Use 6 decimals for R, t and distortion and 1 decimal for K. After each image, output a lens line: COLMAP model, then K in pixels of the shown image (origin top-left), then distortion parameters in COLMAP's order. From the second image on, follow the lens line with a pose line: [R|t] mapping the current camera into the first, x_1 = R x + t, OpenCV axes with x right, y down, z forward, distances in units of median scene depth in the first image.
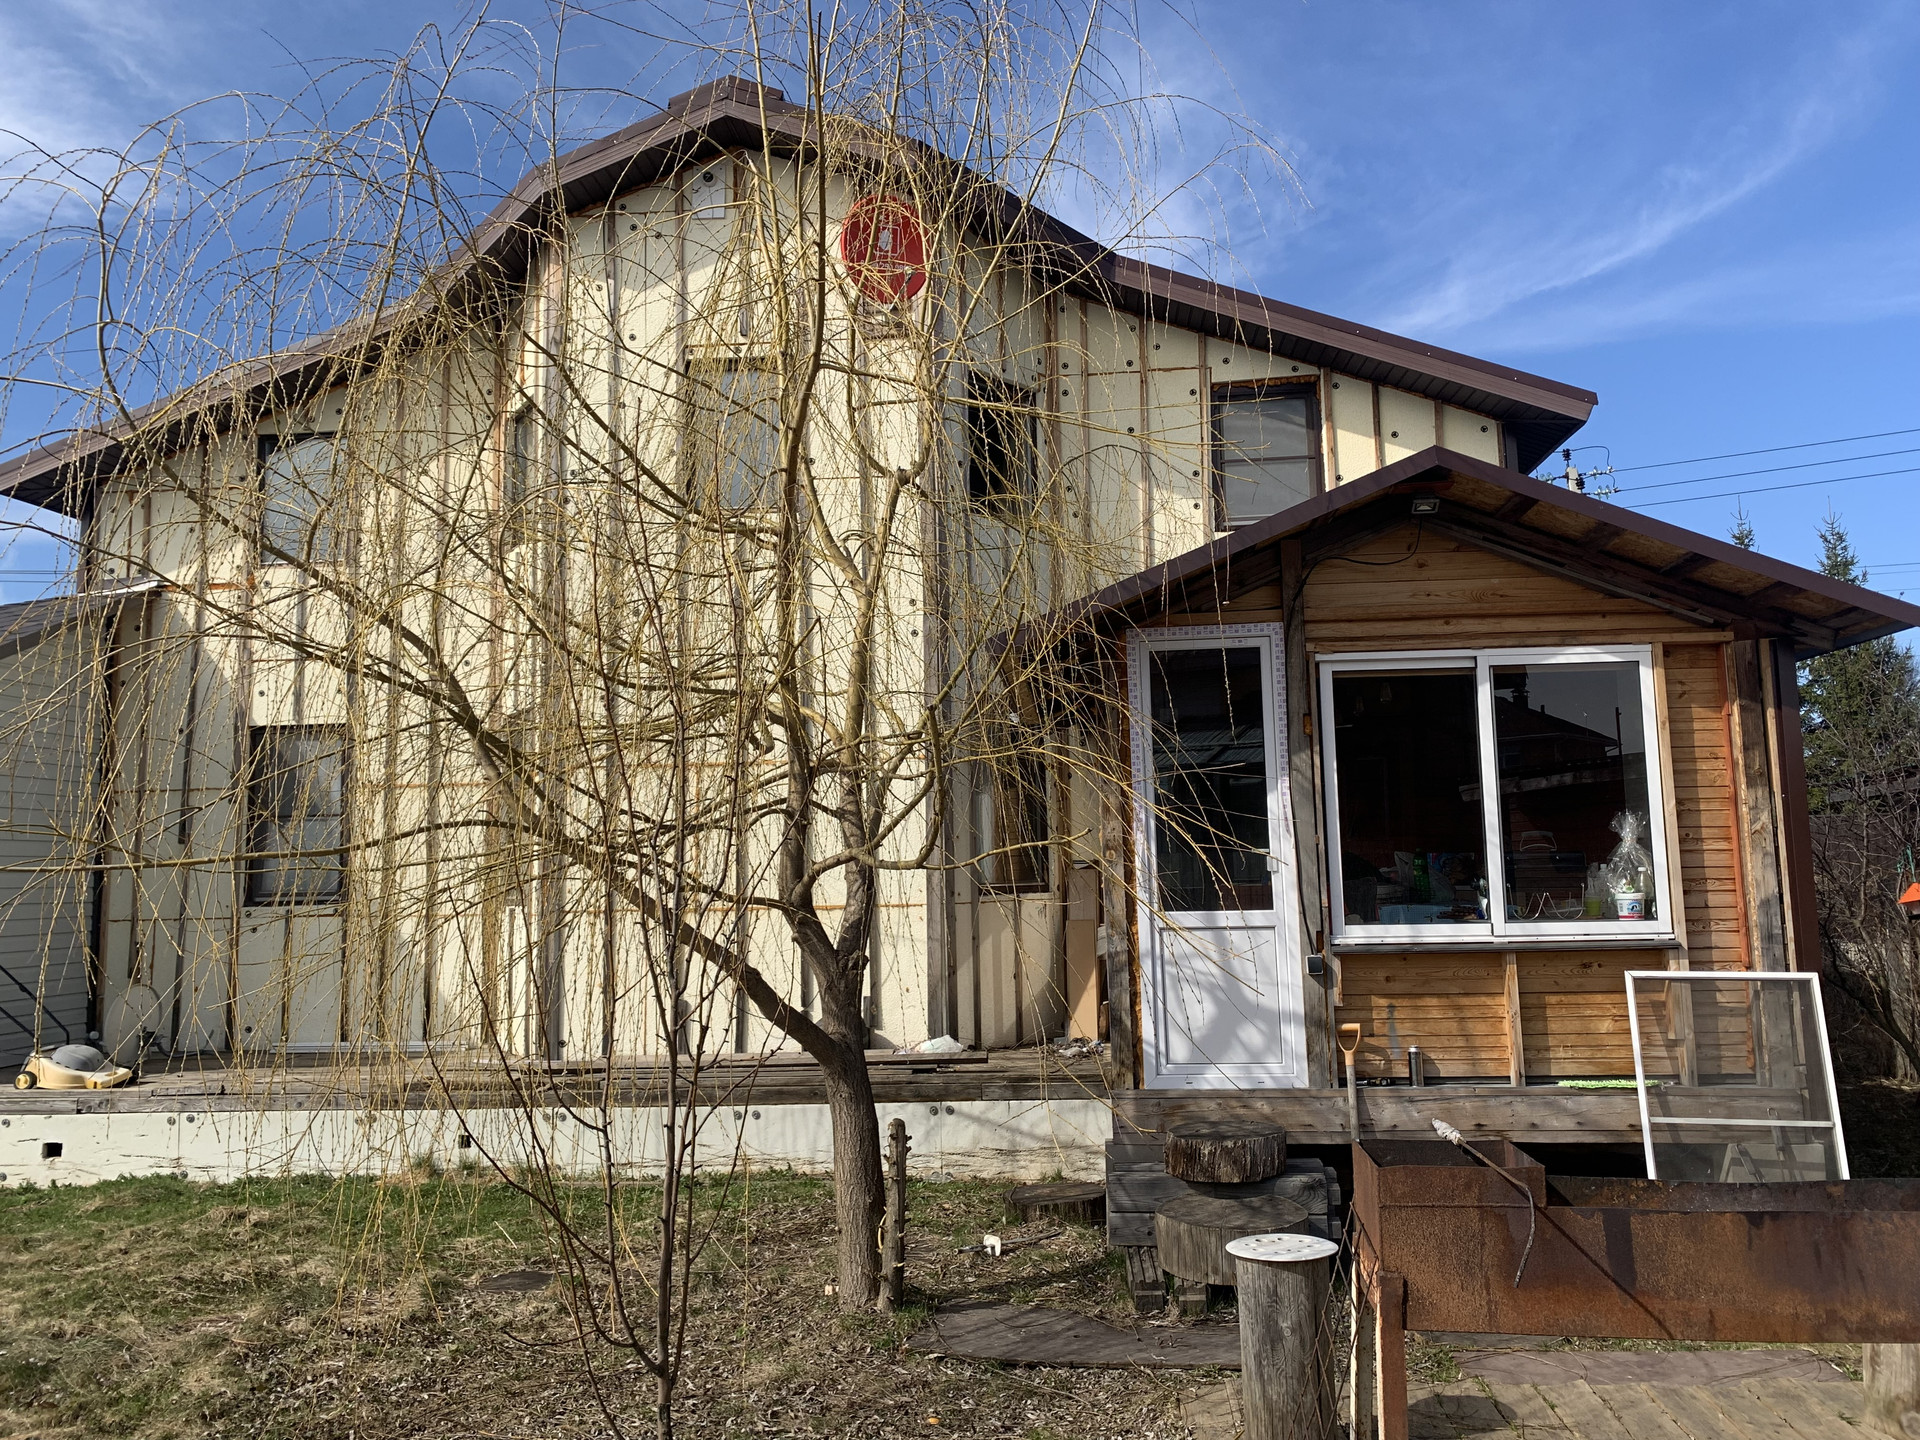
lens RADIAL K [[1470.8, 0, 961.1], [0, 1470.8, 705.9], [0, 0, 1]] dist [0.044562, -0.045005]
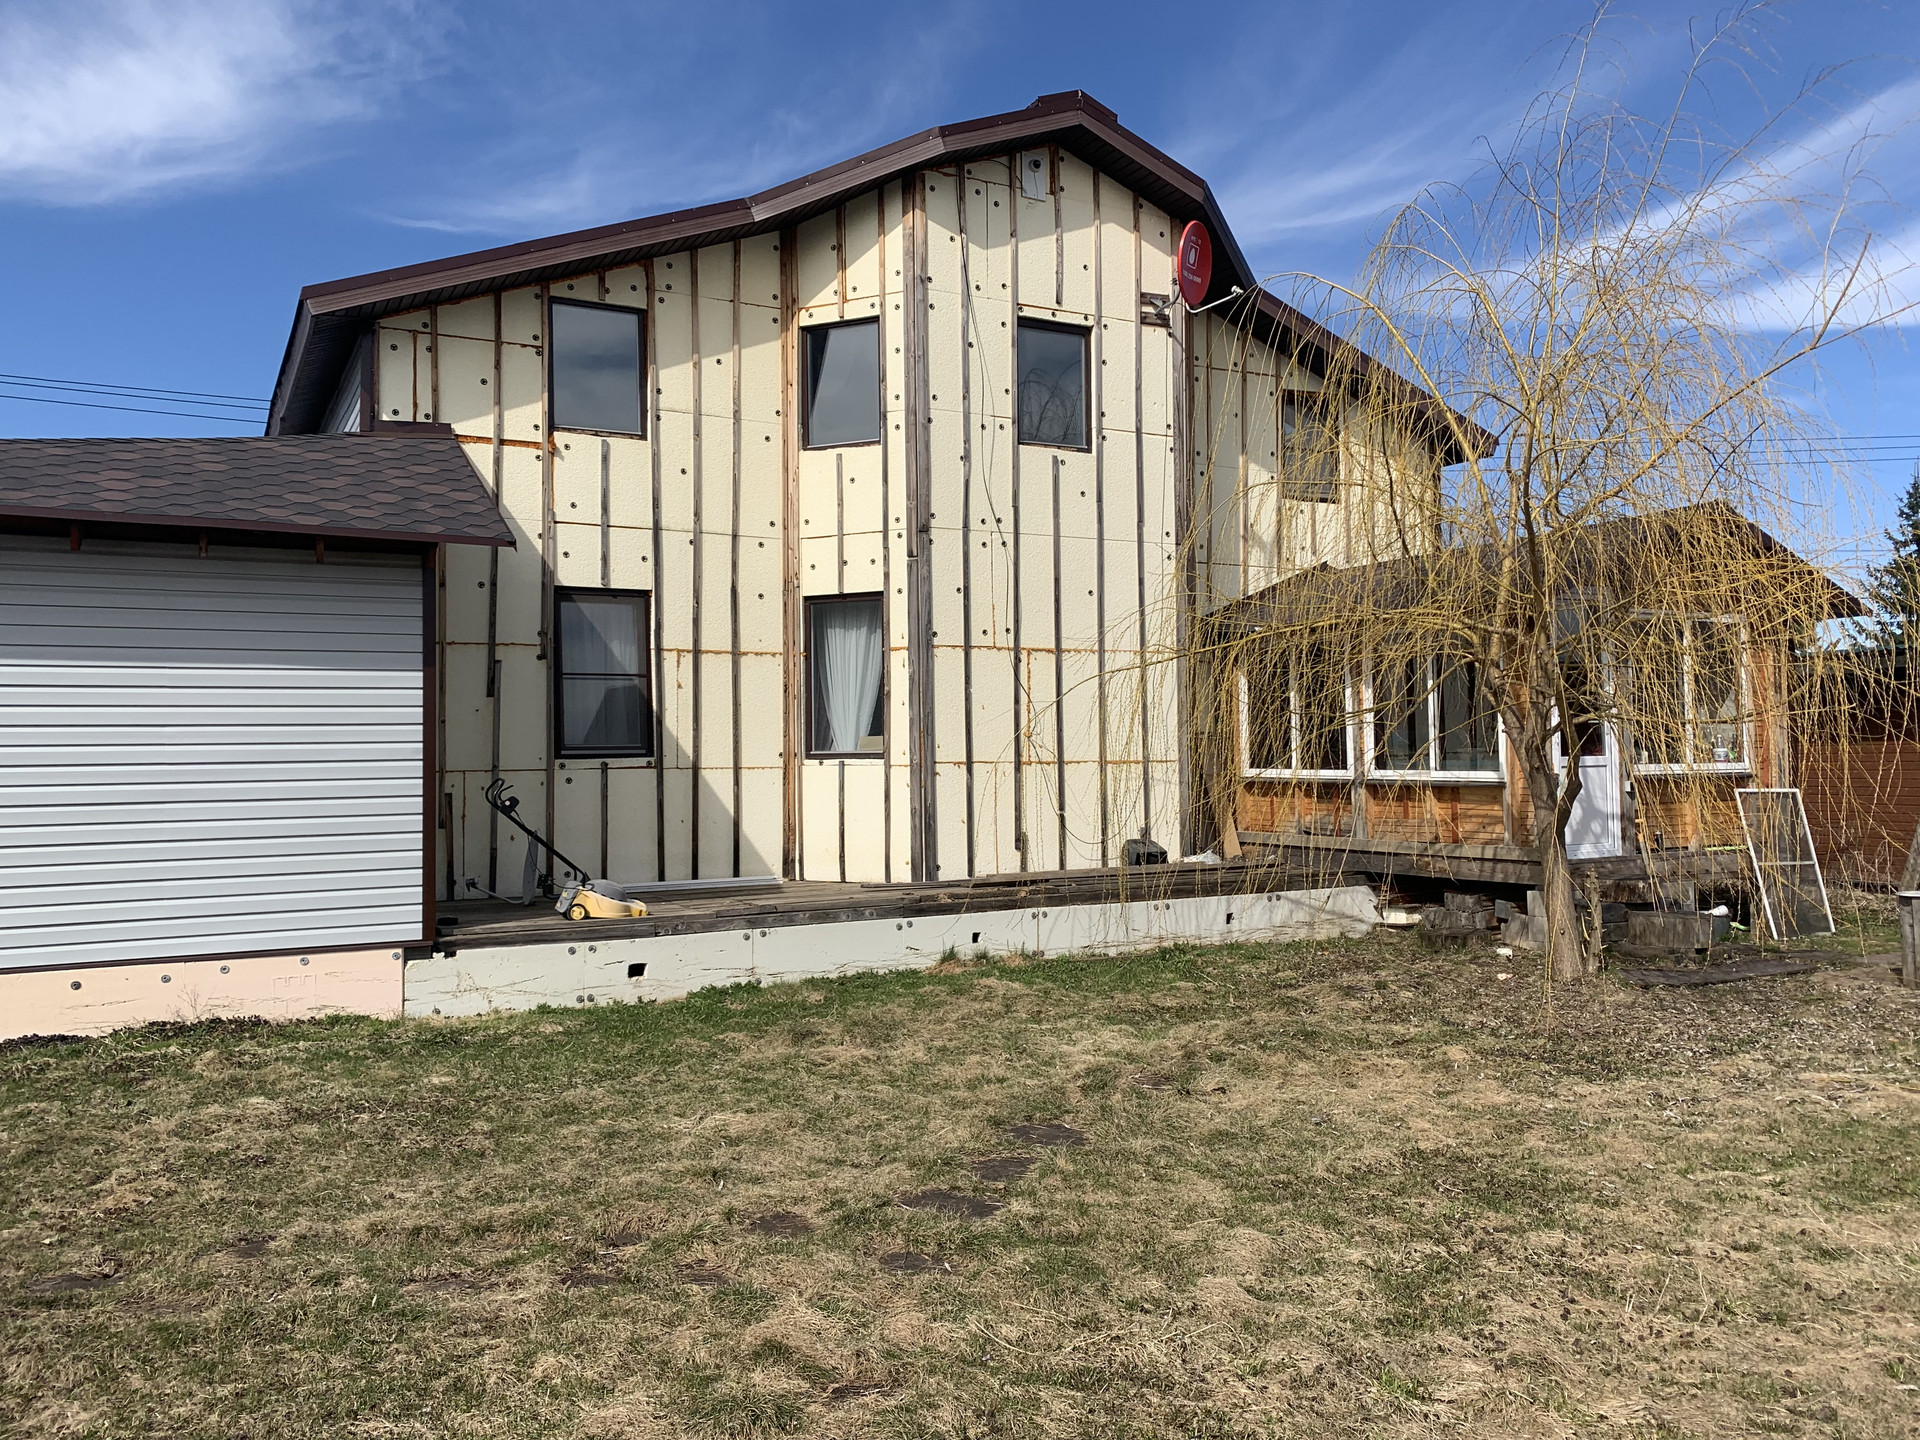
lens RADIAL K [[1470.8, 0, 961.7], [0, 1470.8, 724.1], [0, 0, 1]] dist [0.044562, -0.045005]
pose [[0.836109, 0.021230, 0.548152, -1.012723], [-0.068935, 0.995396, 0.066597, 0.027434], [-0.544214, -0.093469, 0.833723, -0.027011]]
